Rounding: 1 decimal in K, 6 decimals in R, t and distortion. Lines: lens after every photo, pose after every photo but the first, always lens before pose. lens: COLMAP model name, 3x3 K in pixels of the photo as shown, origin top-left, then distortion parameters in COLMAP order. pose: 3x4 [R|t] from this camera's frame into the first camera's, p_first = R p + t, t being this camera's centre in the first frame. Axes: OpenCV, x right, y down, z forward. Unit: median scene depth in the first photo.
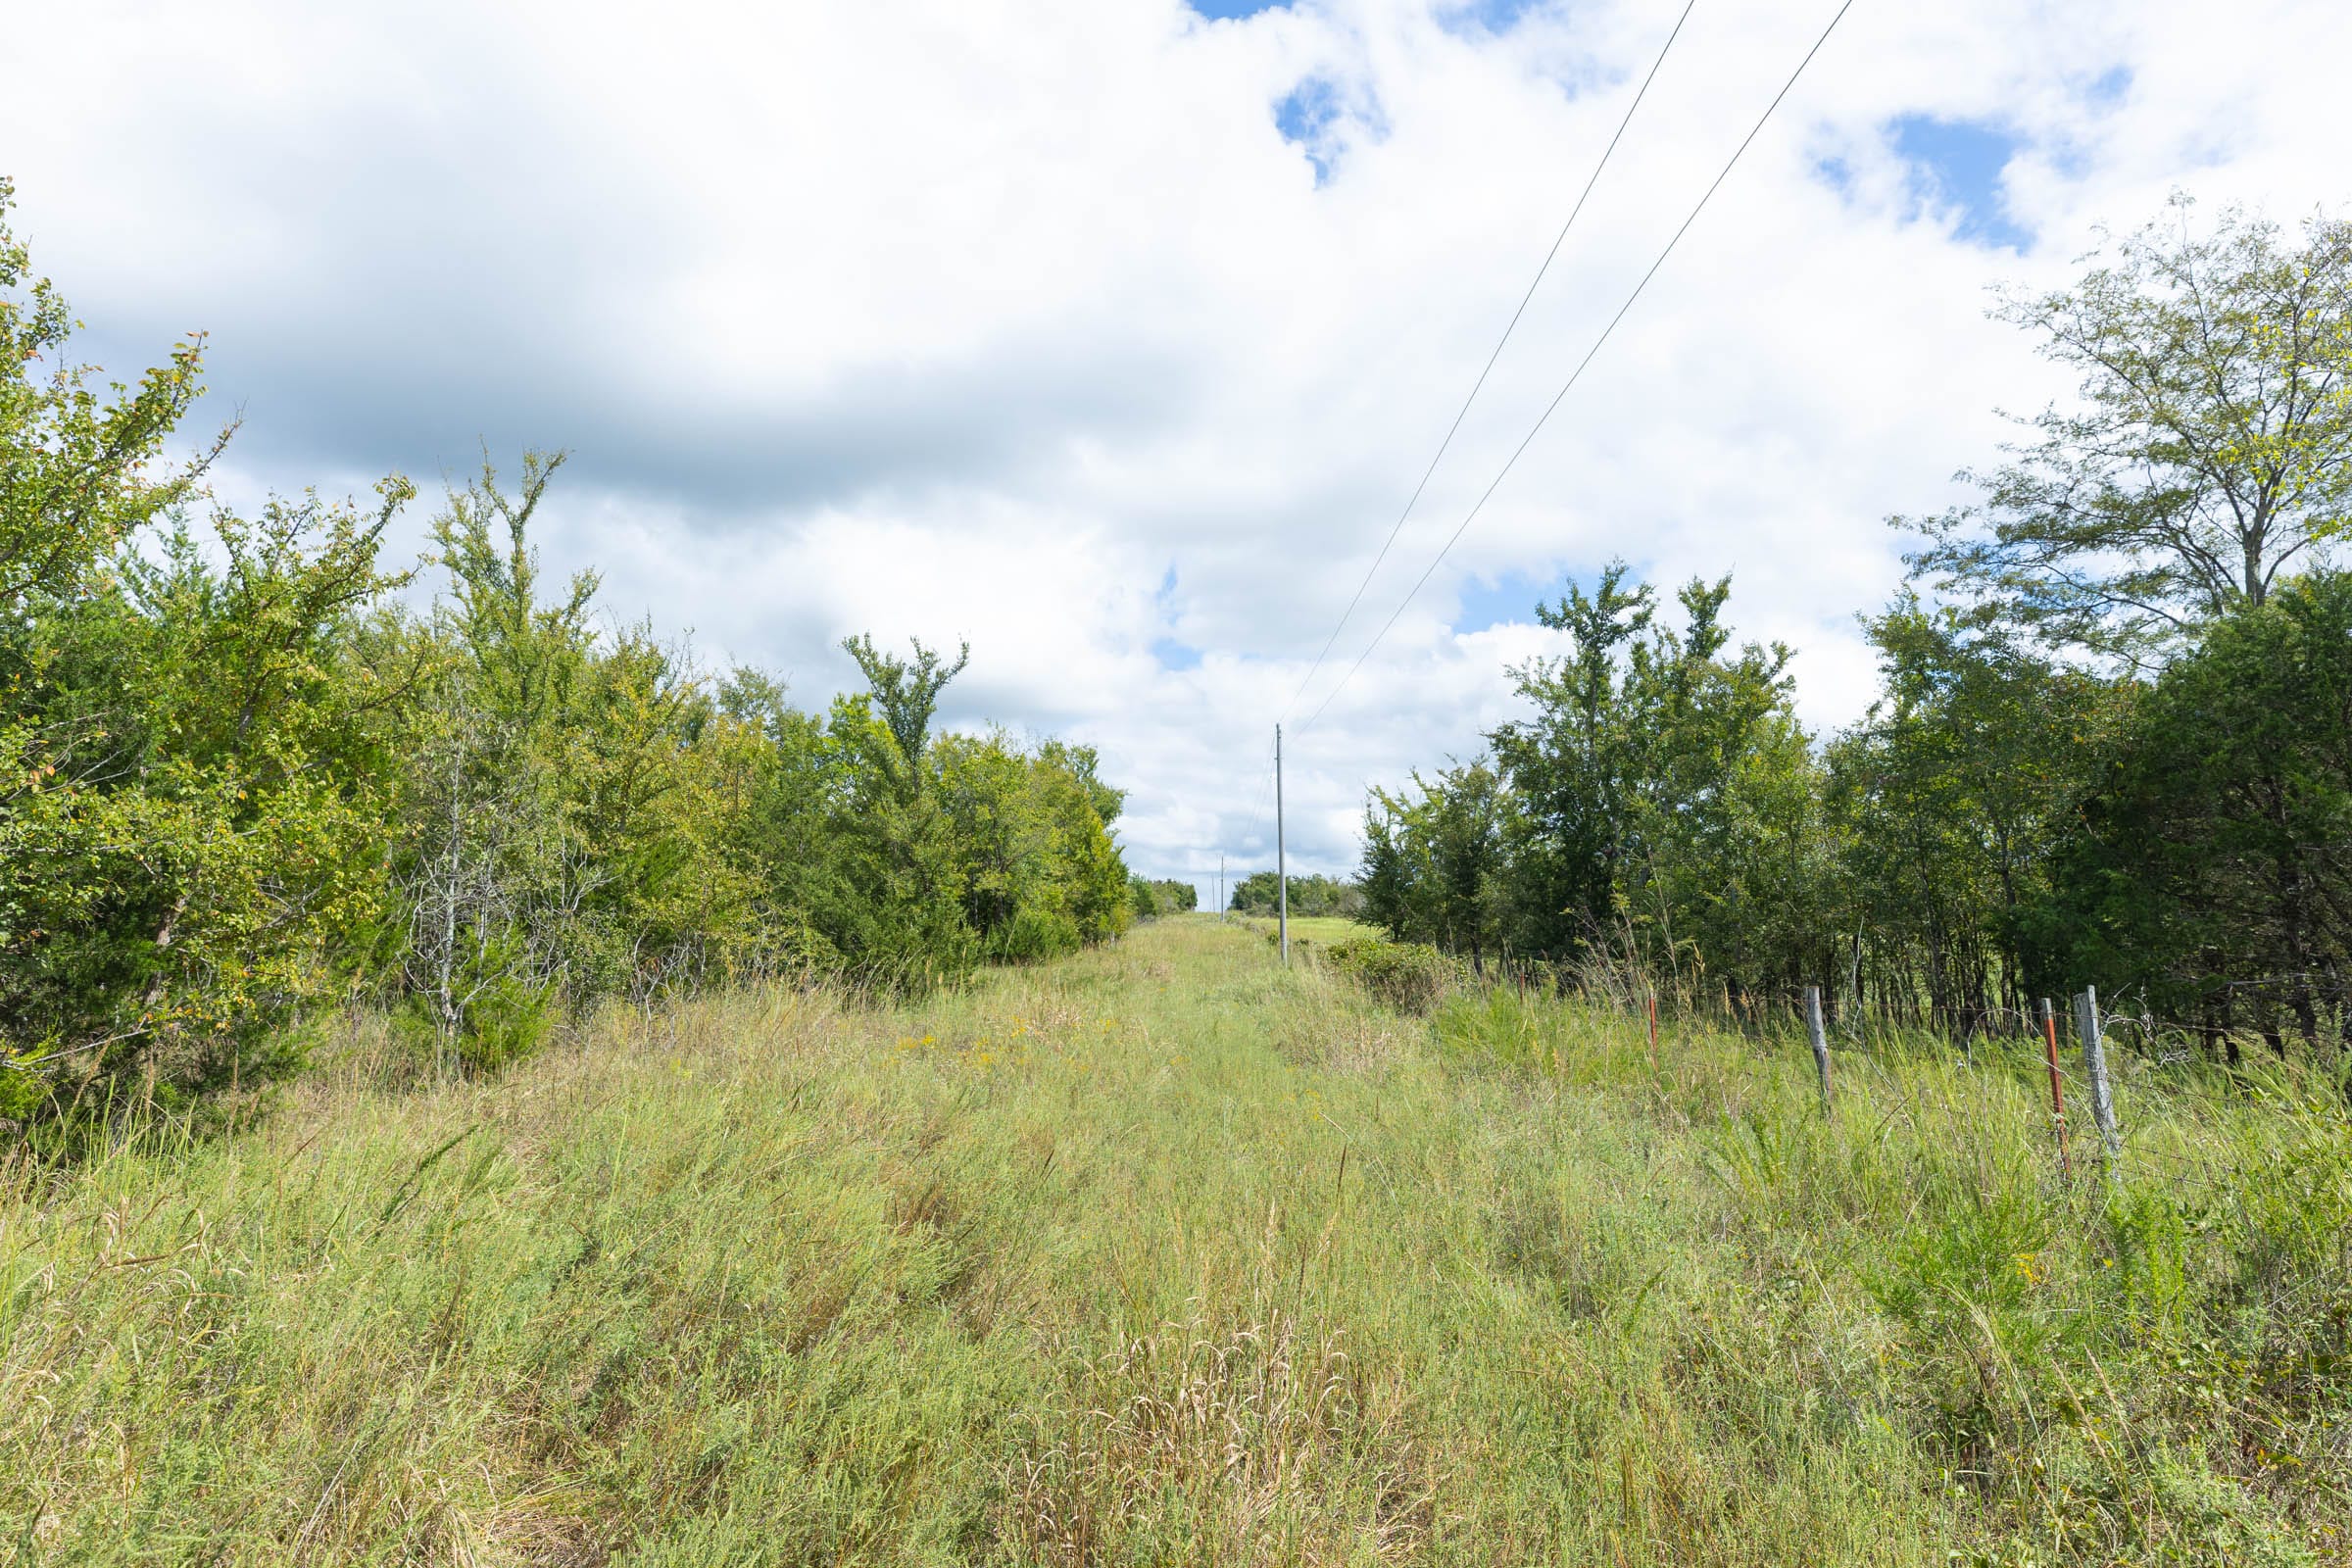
lens RADIAL K [[1258.9, 0, 1176.0], [0, 1258.9, 784.0], [0, 0, 1]] dist [0.000444, 0.000119]
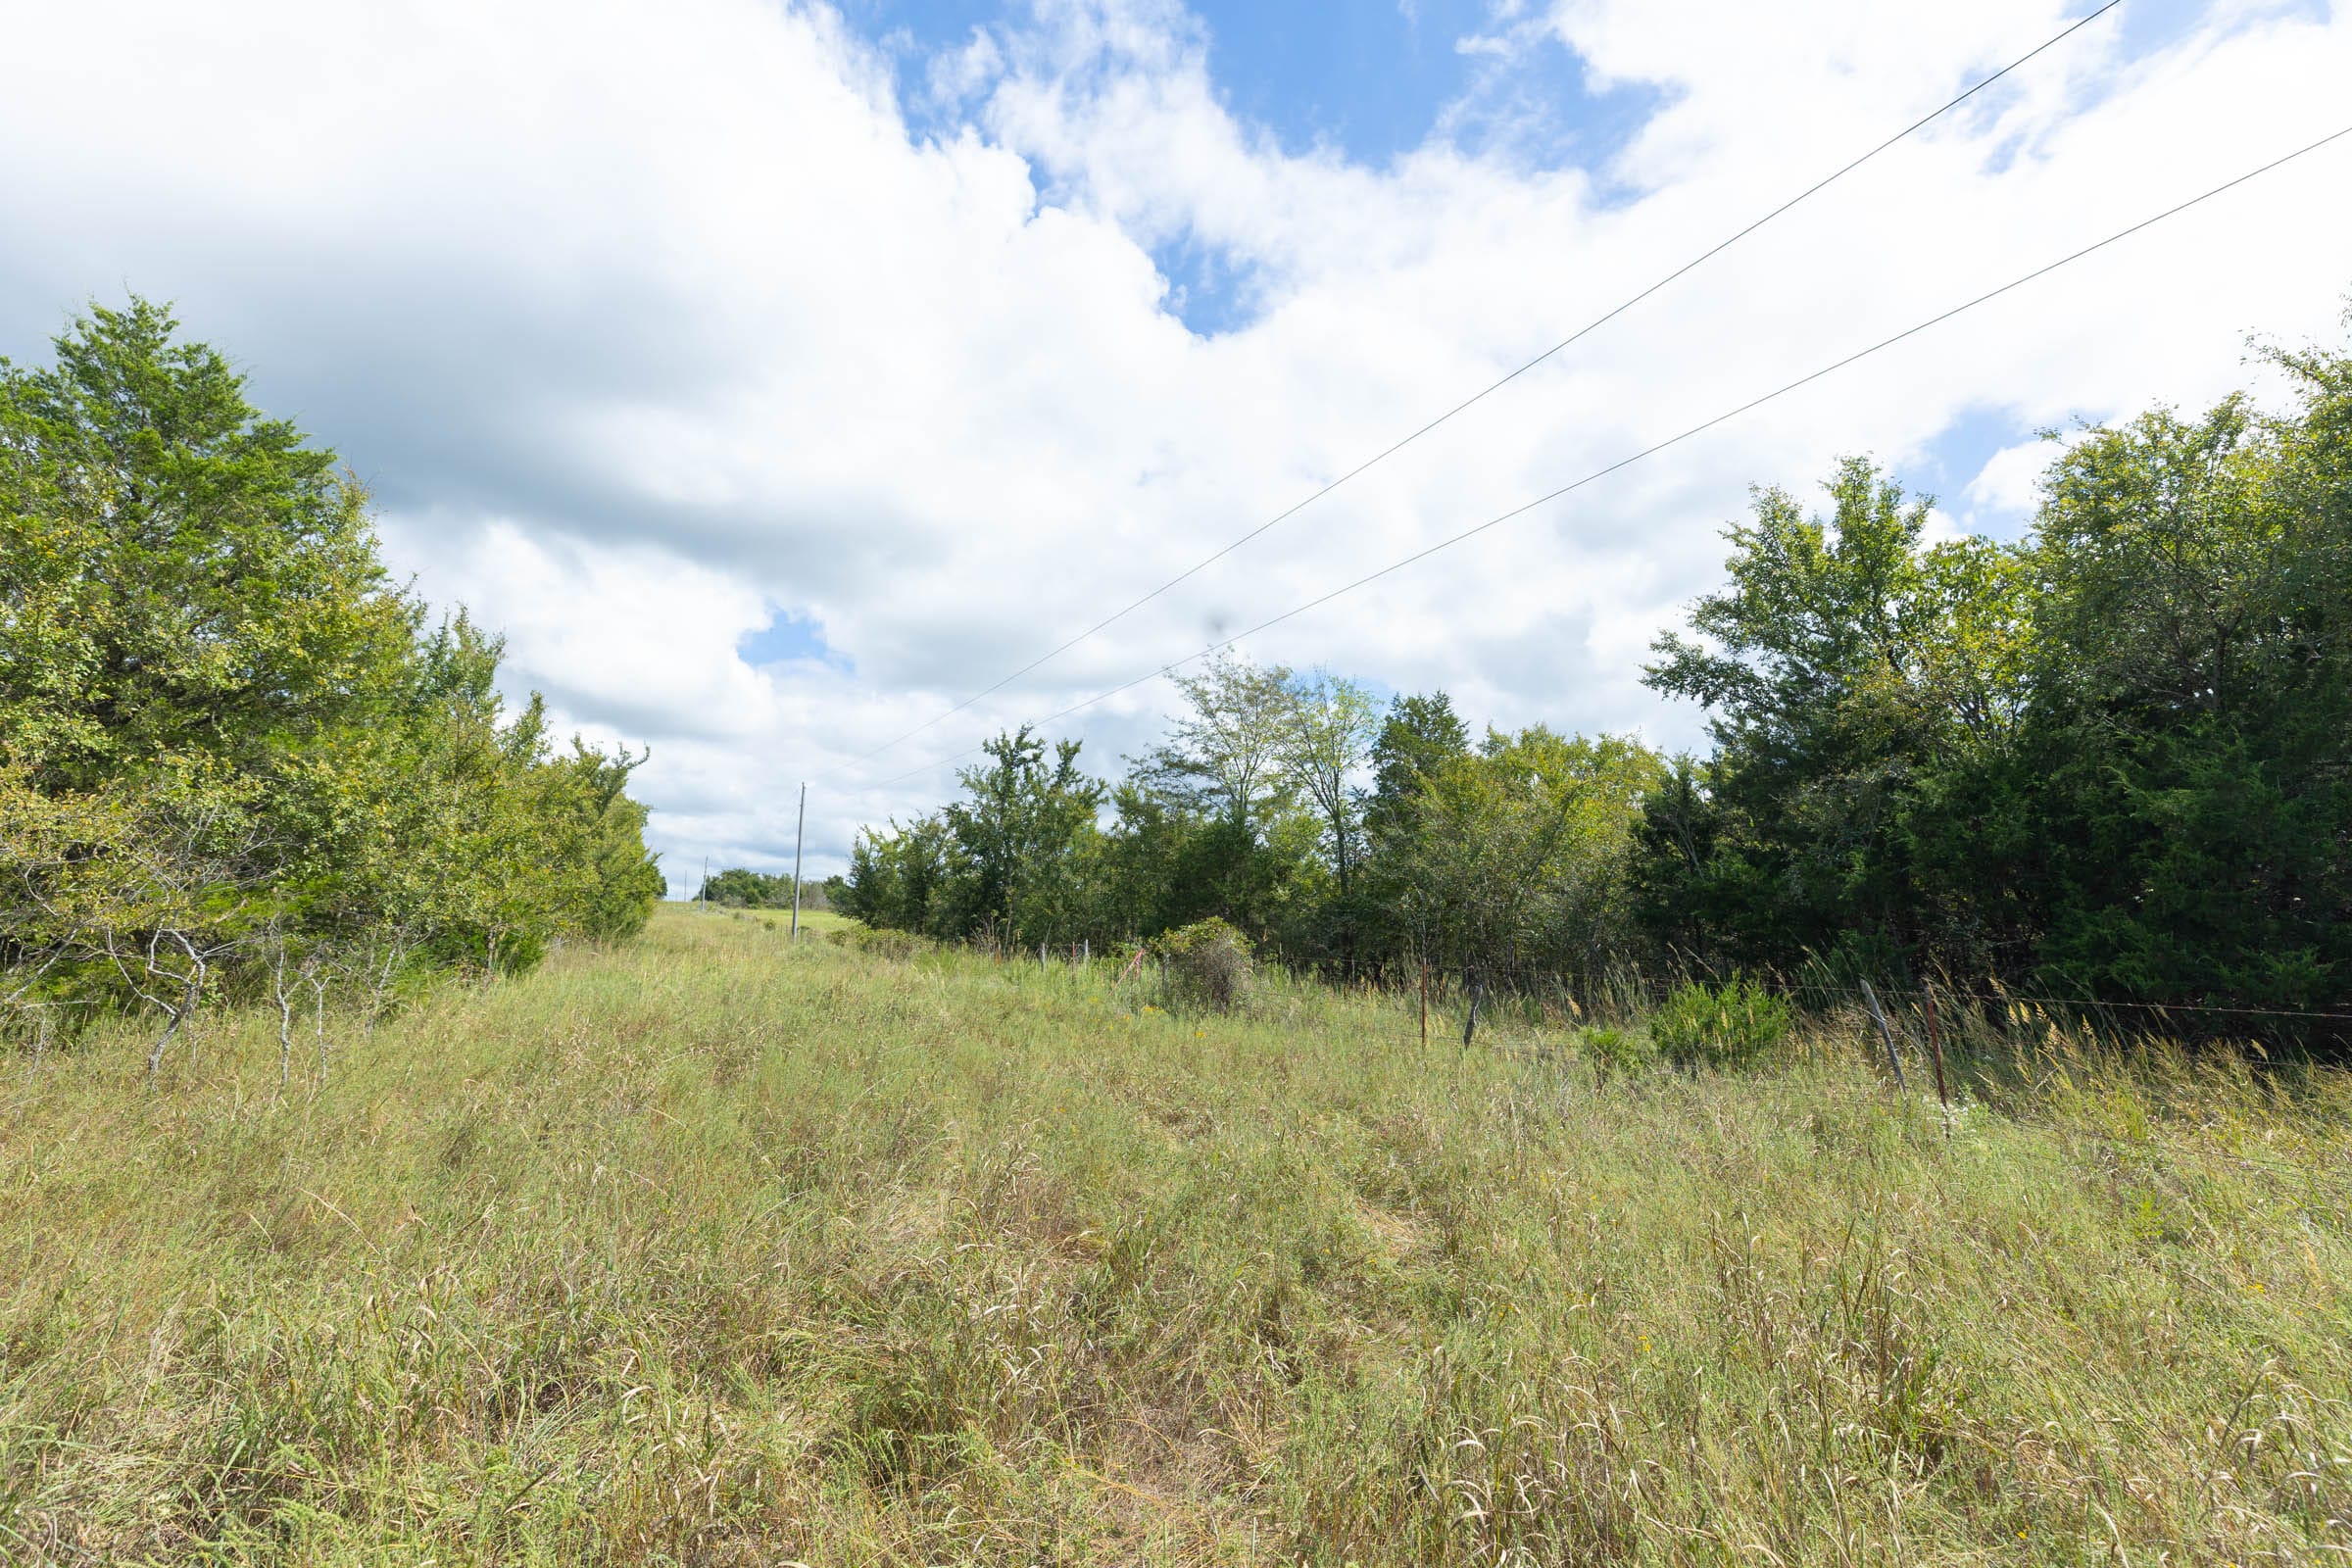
lens RADIAL K [[1063.2, 0, 1176.0], [0, 1063.2, 784.0], [0, 0, 1]] dist [0.000873, 0.000159]
pose [[0.888860, 0.086828, 0.449877, -0.096590], [-0.079857, 0.996209, -0.034492, -0.037676], [-0.451167, -0.005267, 0.892424, -0.335163]]
